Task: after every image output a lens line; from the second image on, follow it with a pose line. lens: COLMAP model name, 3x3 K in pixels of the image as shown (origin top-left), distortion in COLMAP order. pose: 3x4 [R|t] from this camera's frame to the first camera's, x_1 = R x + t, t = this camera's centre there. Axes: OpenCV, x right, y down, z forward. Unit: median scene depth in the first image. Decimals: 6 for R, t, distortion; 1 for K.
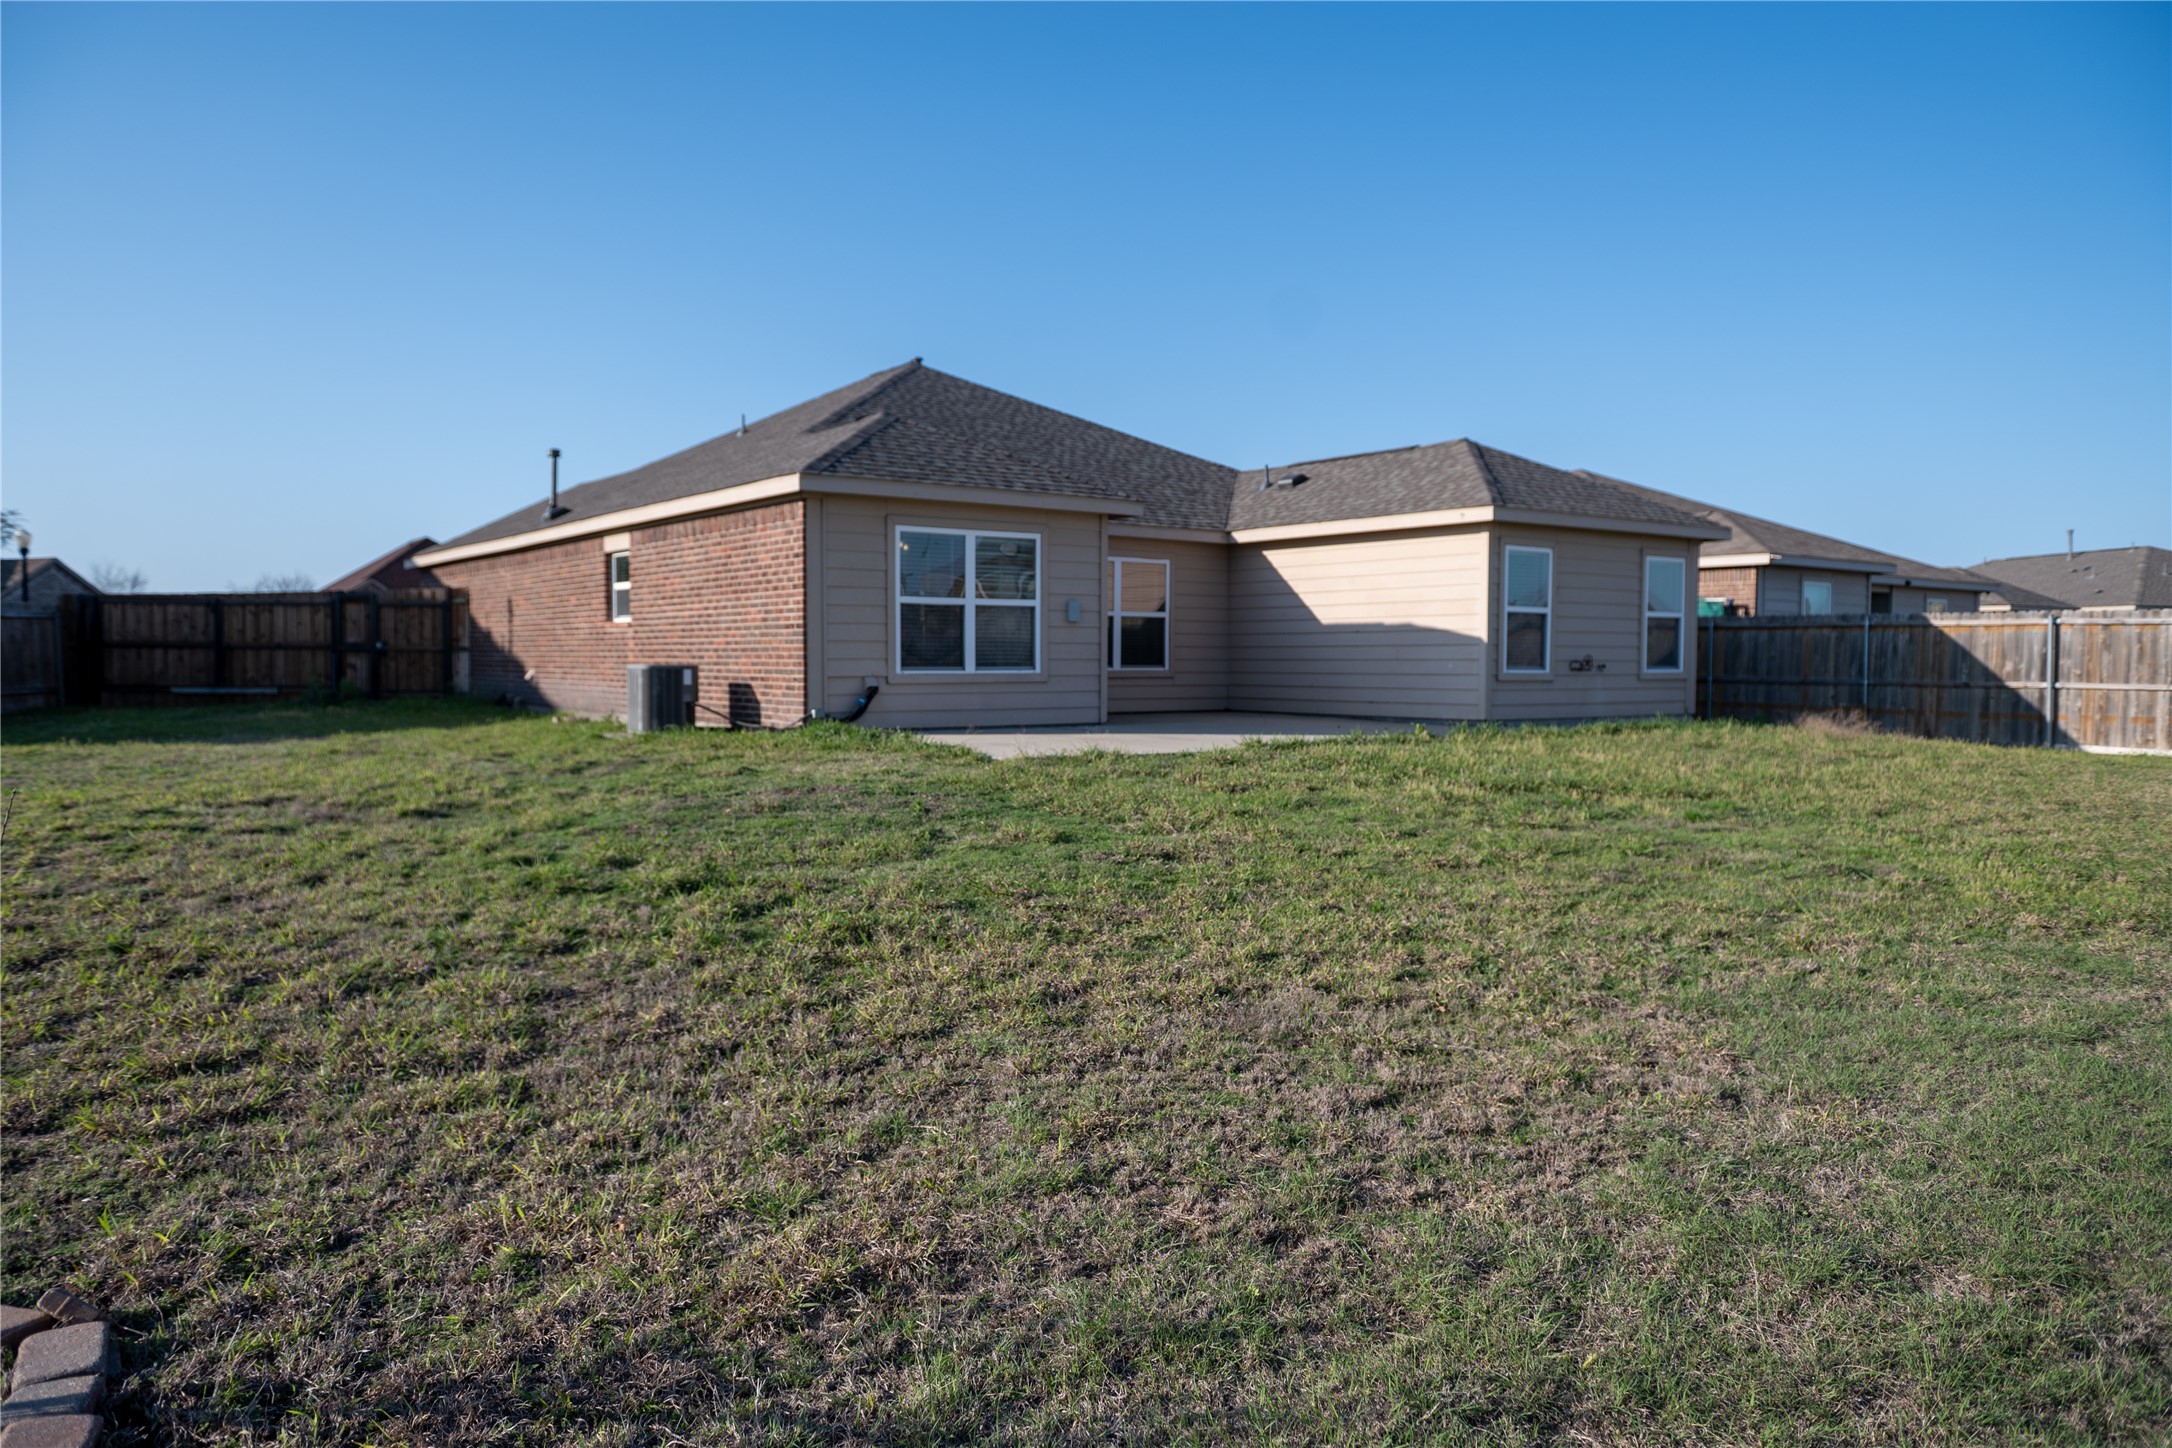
lens RADIAL K [[1486.5, 0, 1117.1], [0, 1486.5, 700.3], [0, 0, 1]] dist [0.000831, 0.004281]
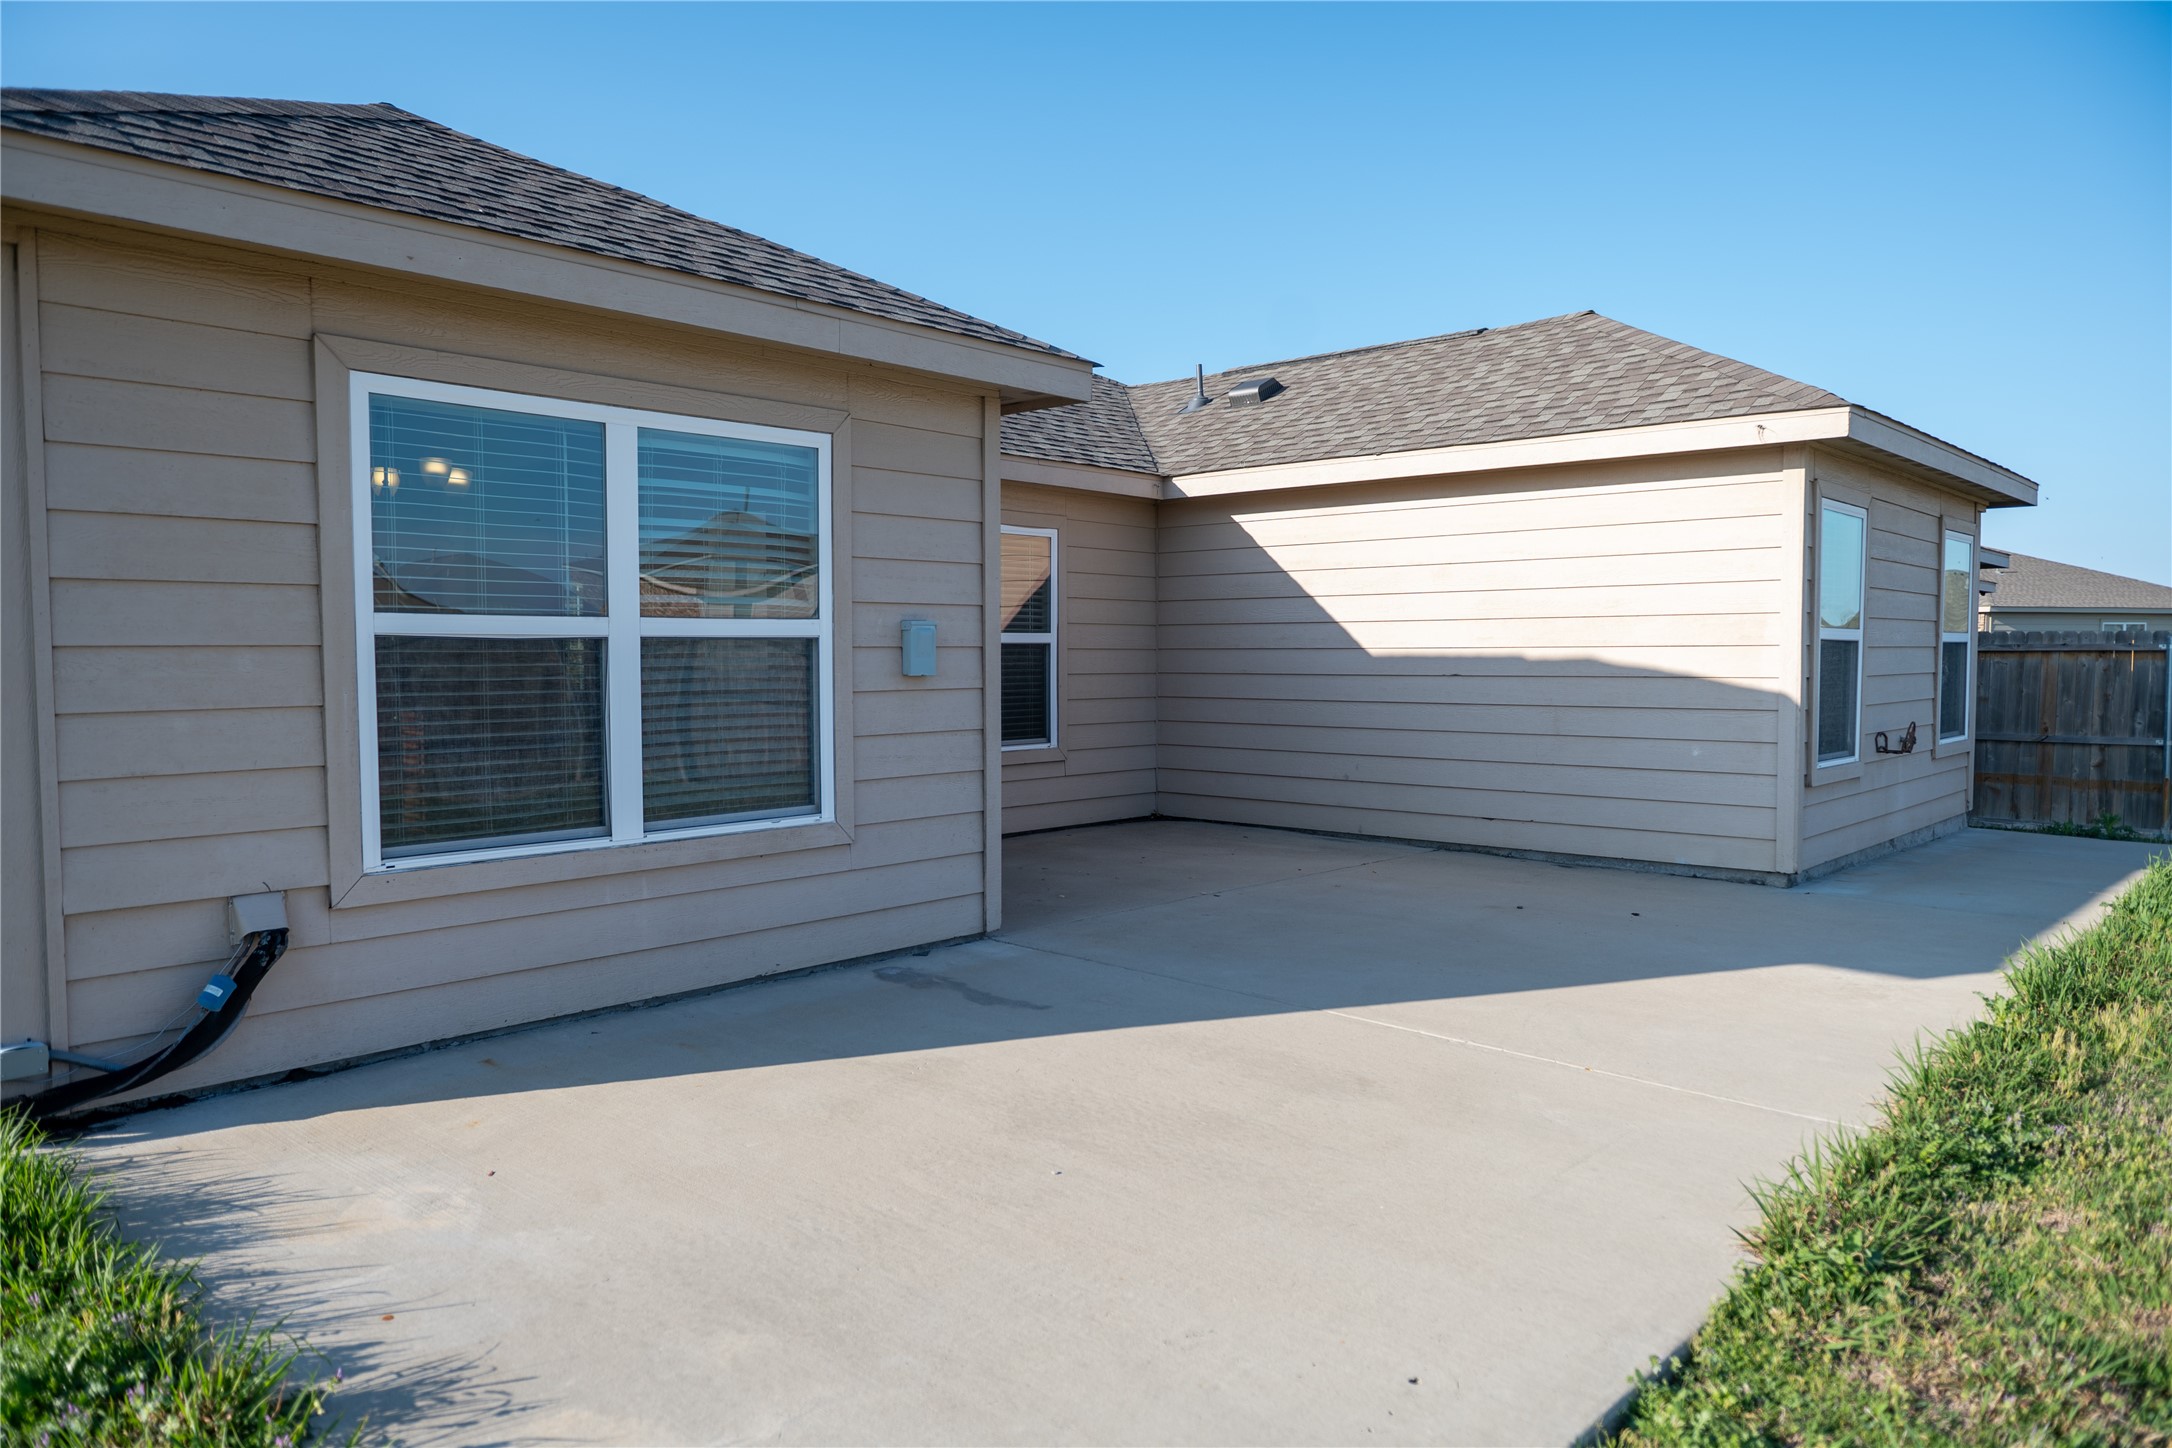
lens RADIAL K [[1486.5, 0, 1117.1], [0, 1486.5, 700.3], [0, 0, 1]] dist [0.000831, 0.004281]
pose [[0.981576, -0.009923, 0.190813, -0.045952], [0.009071, 0.999945, 0.005335, -0.042819], [-0.190855, -0.003506, 0.981612, 0.551944]]
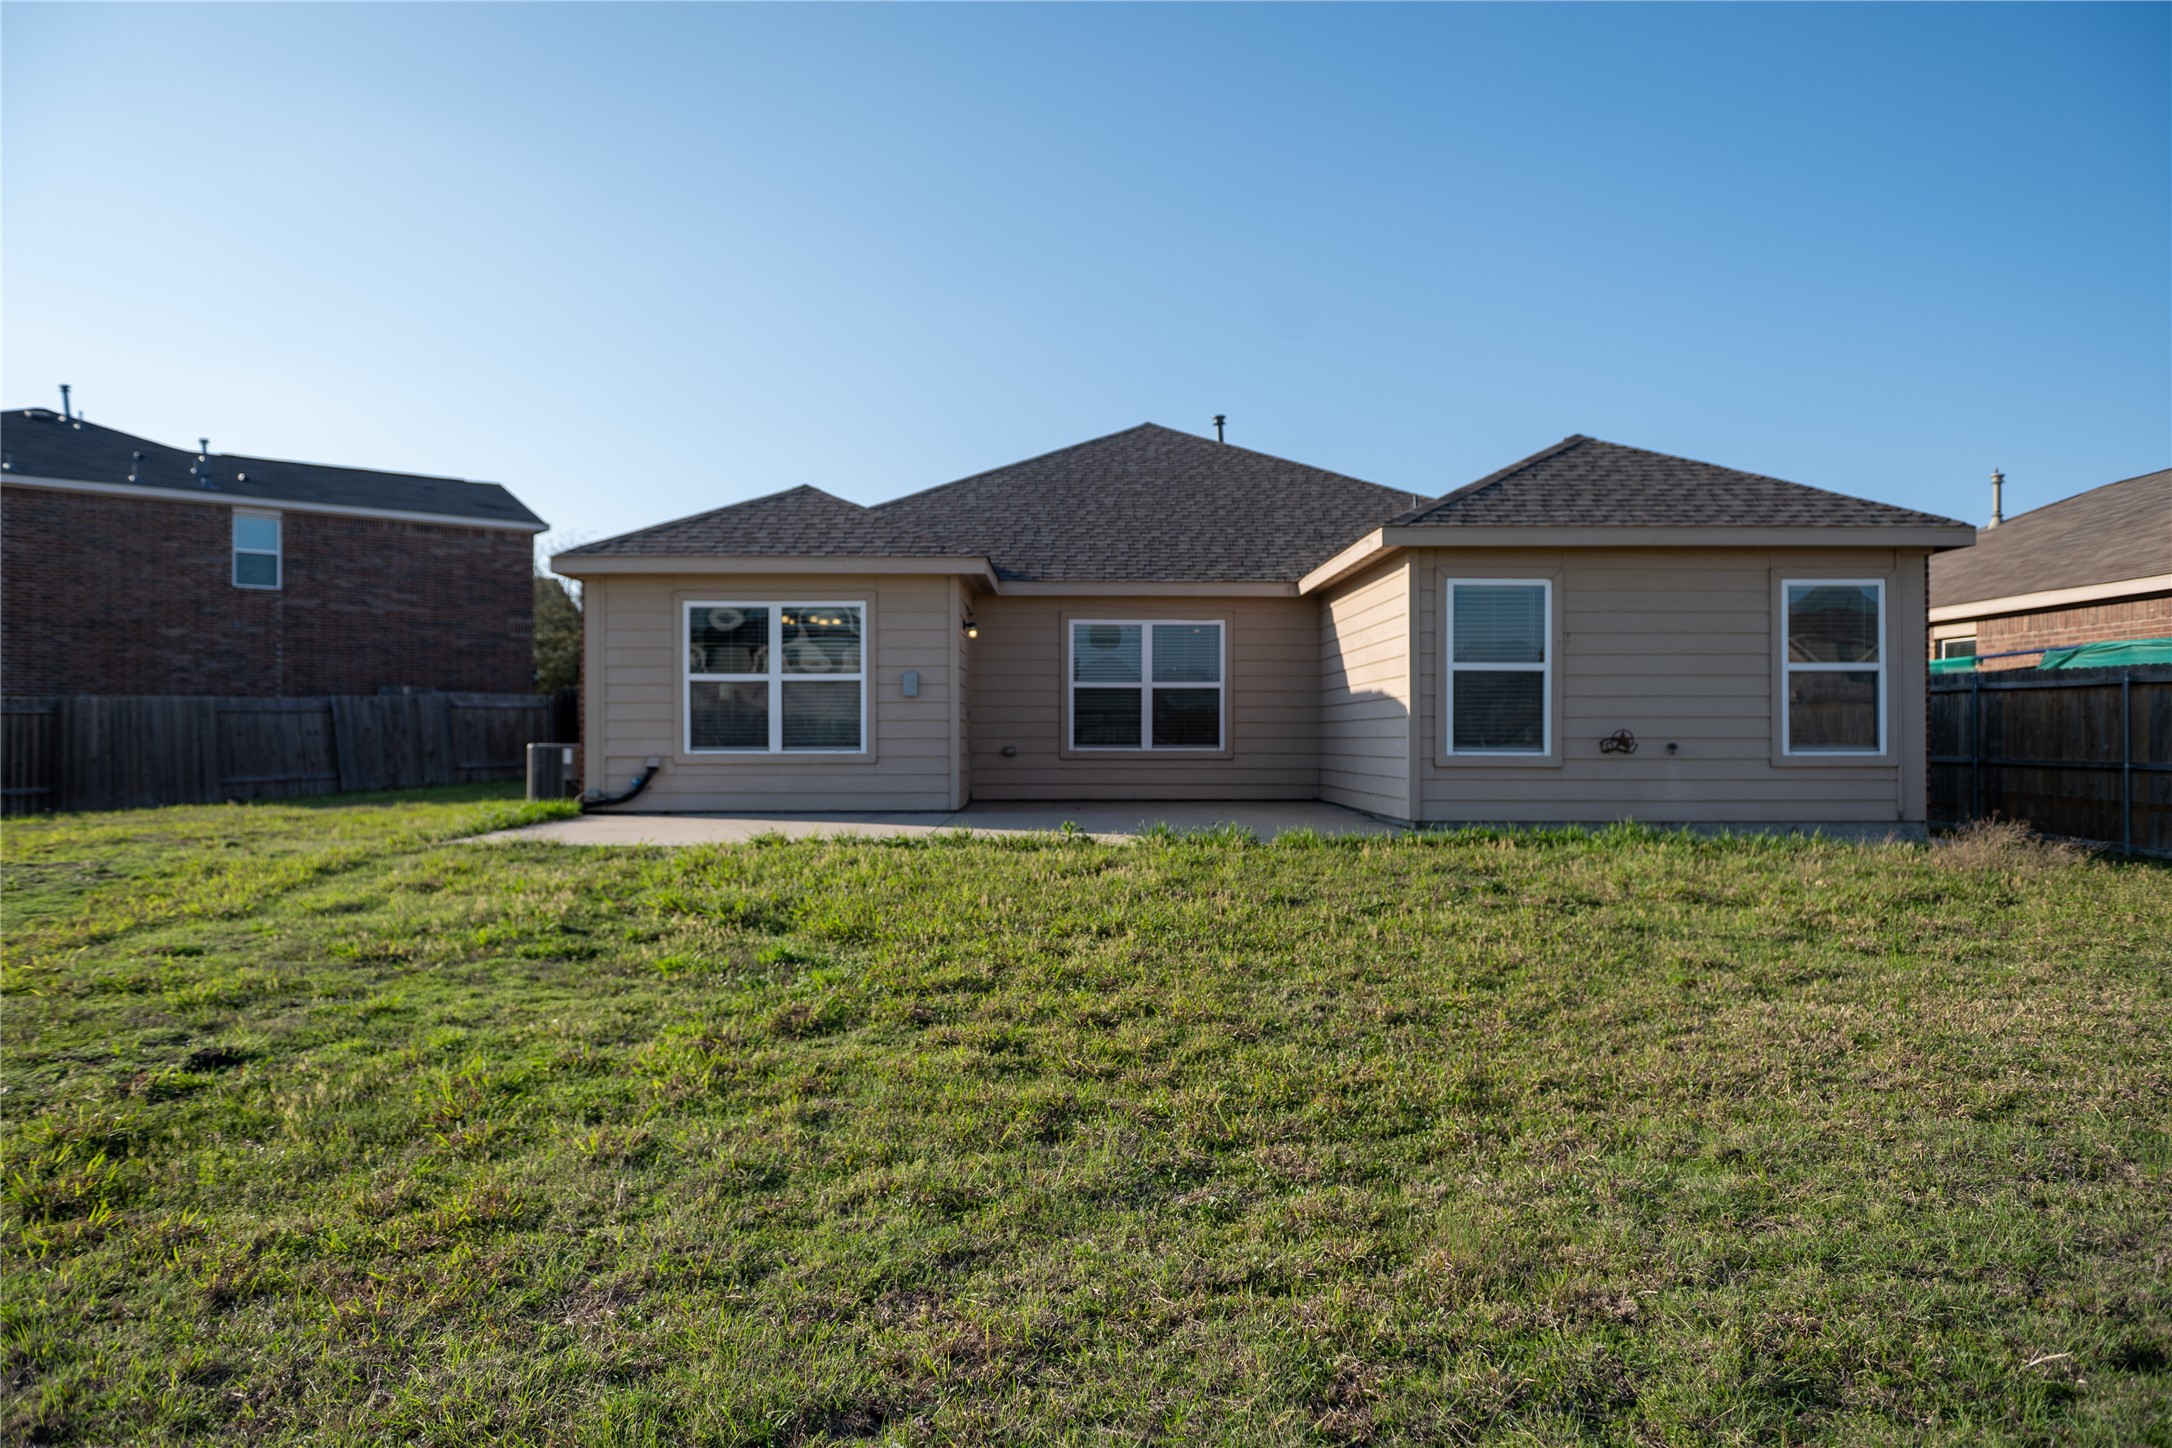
lens RADIAL K [[1486.5, 0, 1117.1], [0, 1486.5, 700.3], [0, 0, 1]] dist [0.000831, 0.004281]
pose [[0.813248, -0.017876, -0.581643, 0.525415], [-0.013019, 0.998719, -0.048898, -0.007308], [0.581772, 0.047338, 0.811973, 0.305457]]
